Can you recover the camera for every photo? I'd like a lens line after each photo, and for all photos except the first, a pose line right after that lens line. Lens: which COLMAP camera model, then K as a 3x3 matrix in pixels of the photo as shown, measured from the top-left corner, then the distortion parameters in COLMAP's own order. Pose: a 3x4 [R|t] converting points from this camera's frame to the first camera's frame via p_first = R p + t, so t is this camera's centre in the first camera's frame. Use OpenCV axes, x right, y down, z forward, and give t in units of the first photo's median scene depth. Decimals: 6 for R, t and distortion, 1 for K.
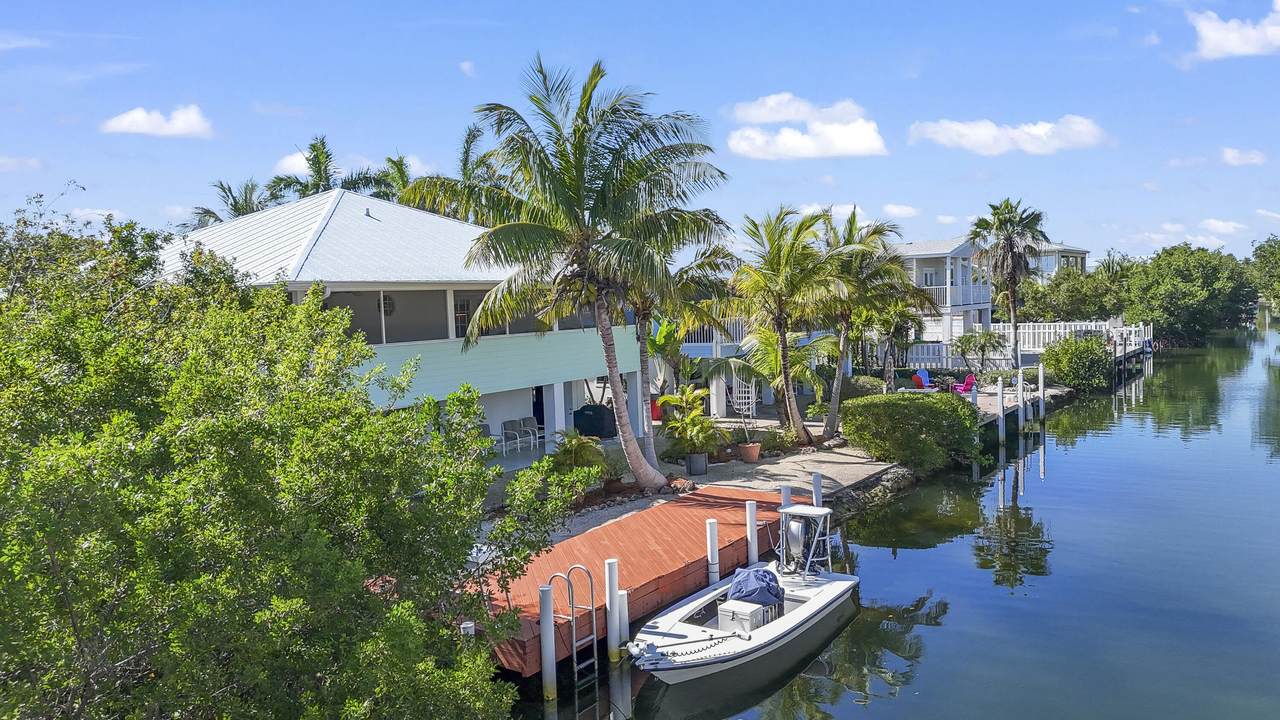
lens RADIAL K [[950.9, 0, 640.0], [0, 950.9, 360.0], [0, 0, 1]] dist [0.118603, -0.000374]
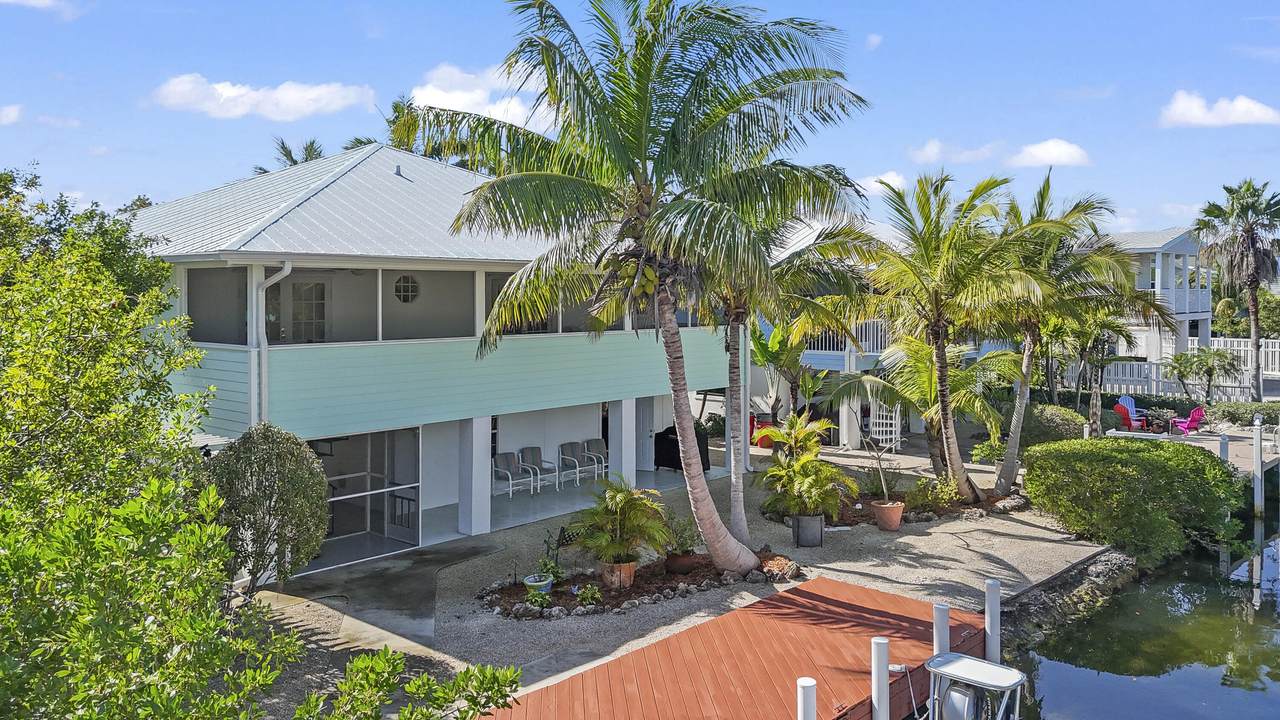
lens RADIAL K [[949.9, 0, 638.3], [0, 949.9, 298.0], [0, 0, 1]] dist [0.041709, -0.001383]
pose [[0.987112, 0.036897, -0.155719, 0.036061], [-0.045061, 0.997771, -0.049222, -0.018950], [0.153555, 0.055604, 0.986574, 0.258648]]
